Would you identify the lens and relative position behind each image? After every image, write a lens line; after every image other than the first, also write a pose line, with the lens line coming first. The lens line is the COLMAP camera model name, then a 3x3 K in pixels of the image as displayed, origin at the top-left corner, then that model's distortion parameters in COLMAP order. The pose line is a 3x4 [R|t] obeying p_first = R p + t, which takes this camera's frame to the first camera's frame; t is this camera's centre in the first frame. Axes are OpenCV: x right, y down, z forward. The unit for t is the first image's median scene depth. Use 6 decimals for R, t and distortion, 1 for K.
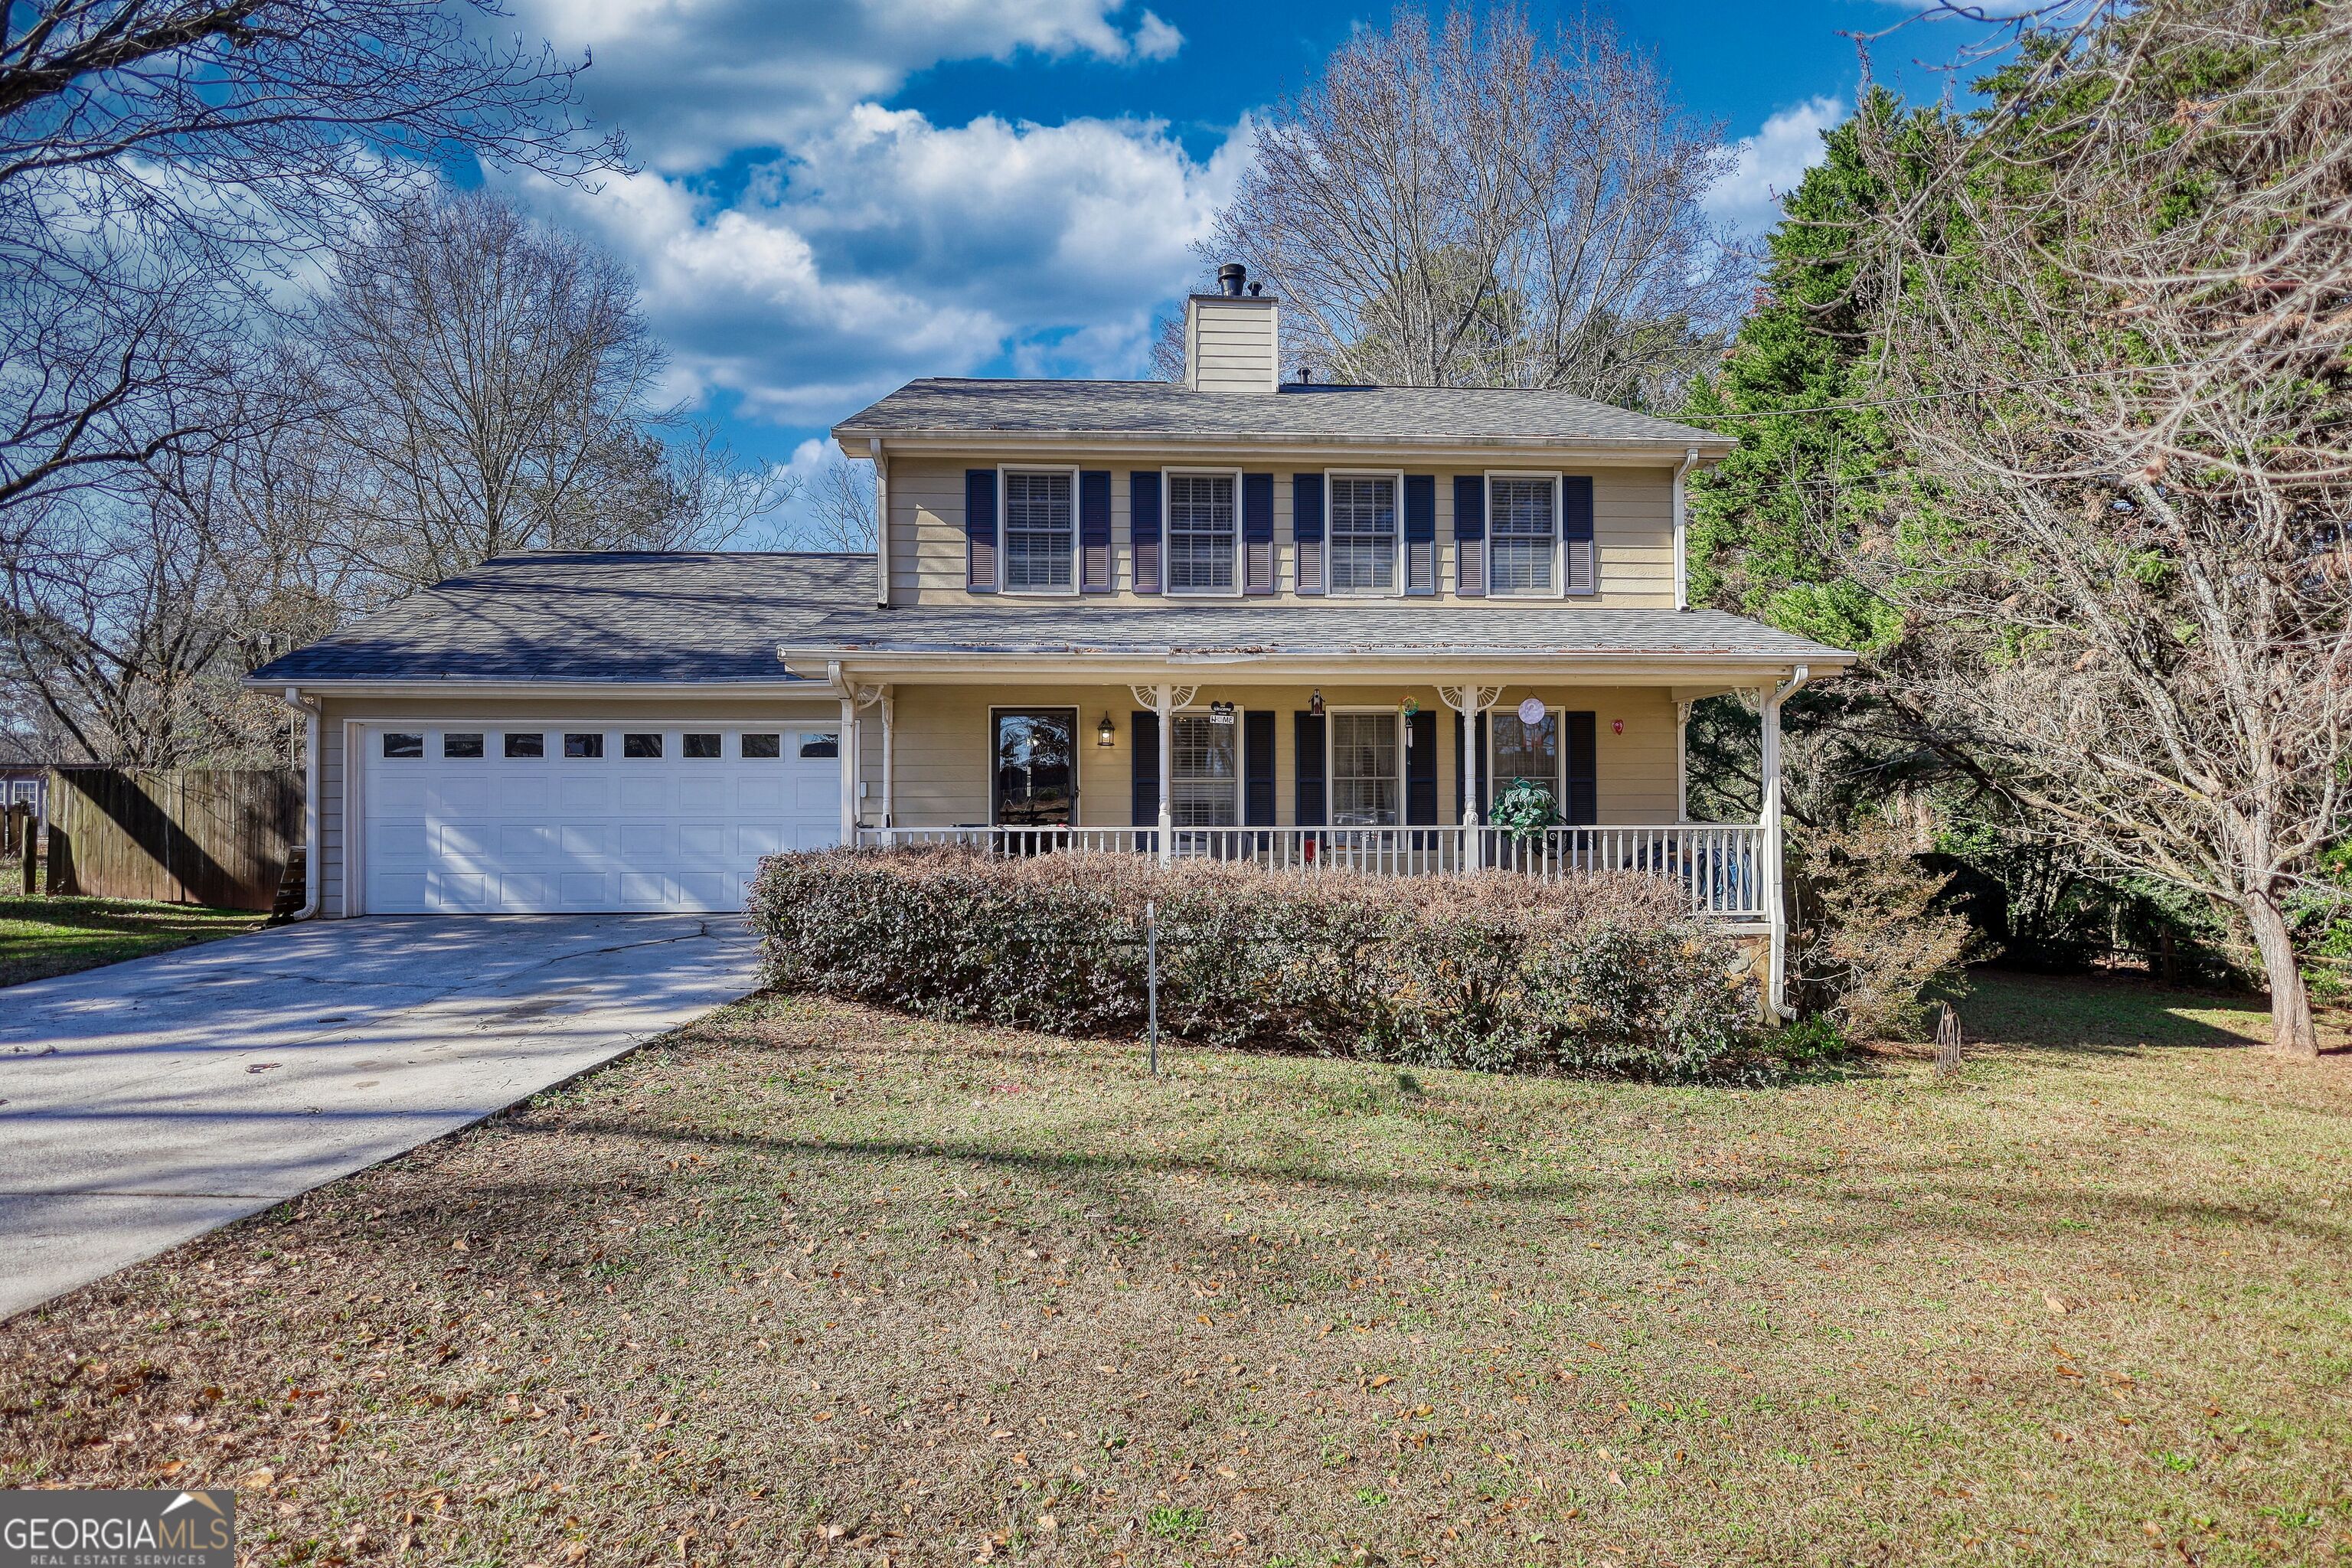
lens RADIAL K [[1109.8, 0, 1176.6], [0, 1109.8, 778.7], [0, 0, 1]] dist [-0.005299, -0.000069]
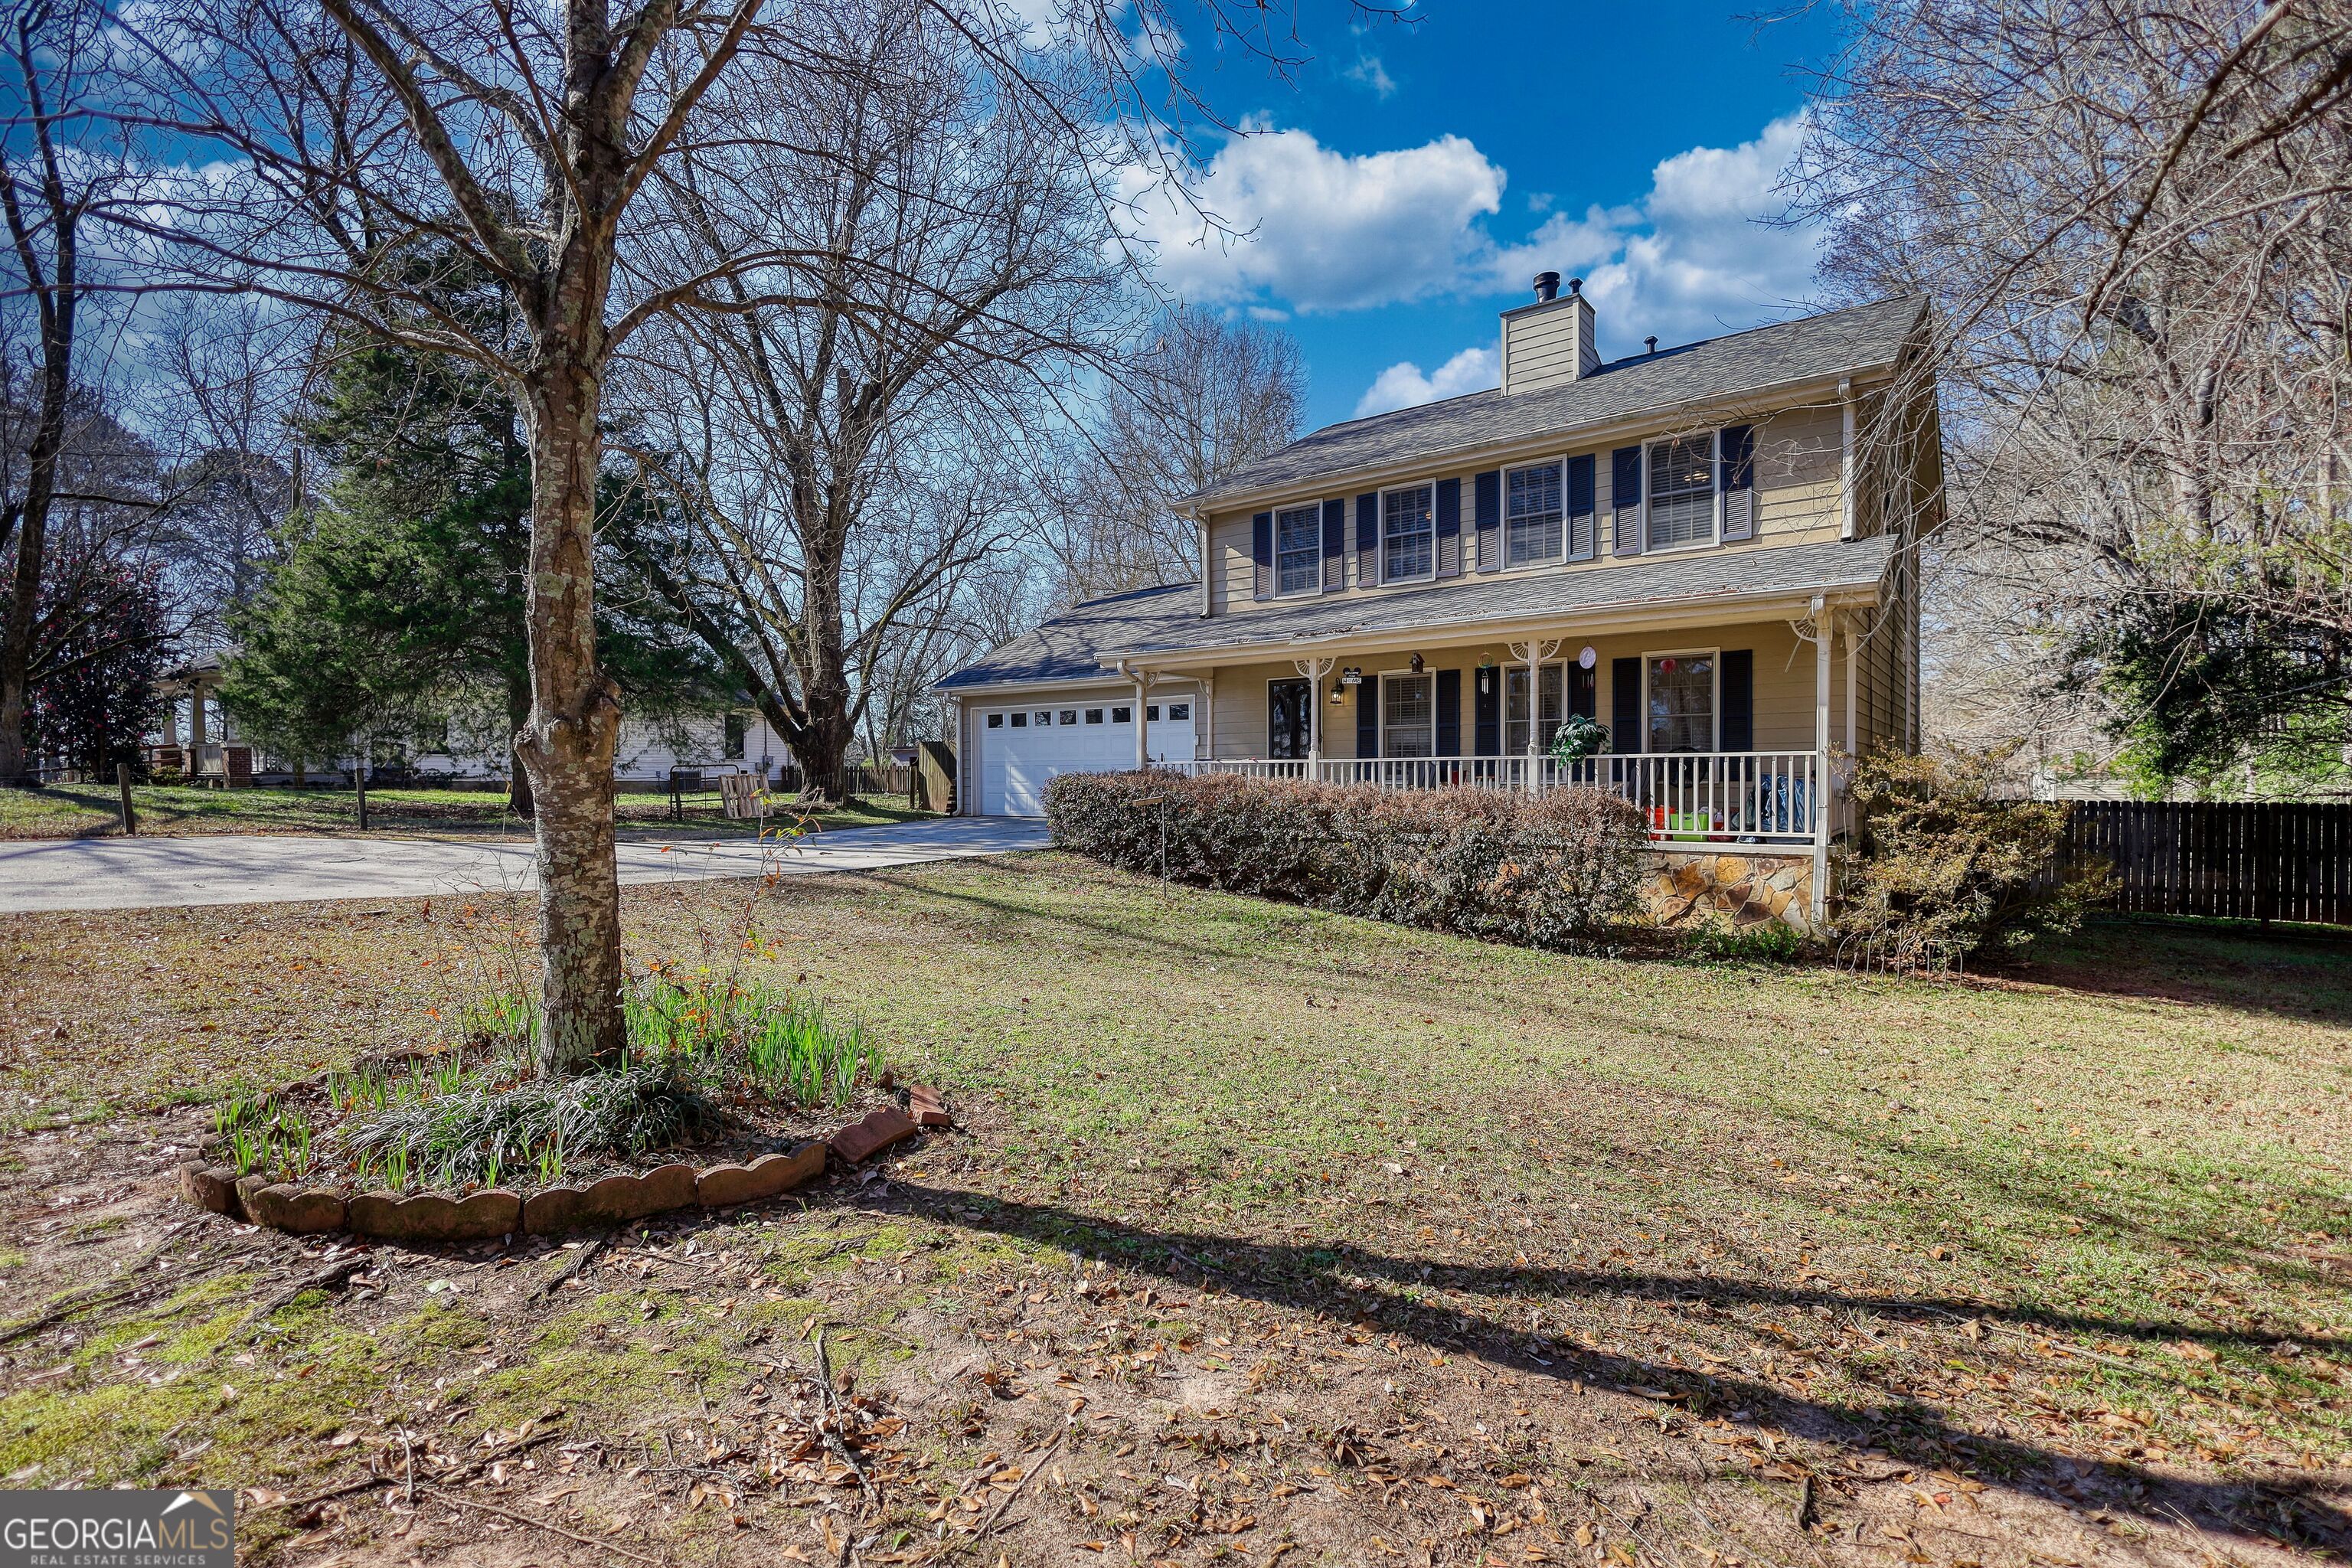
lens RADIAL K [[1109.8, 0, 1174.1], [0, 1109.8, 789.4], [0, 0, 1]] dist [-0.005299, -0.000069]
pose [[0.757211, 0.005252, -0.653149, 0.668088], [0.018073, 0.999416, 0.028990, 0.032373], [0.652920, -0.033756, 0.756674, -0.163692]]
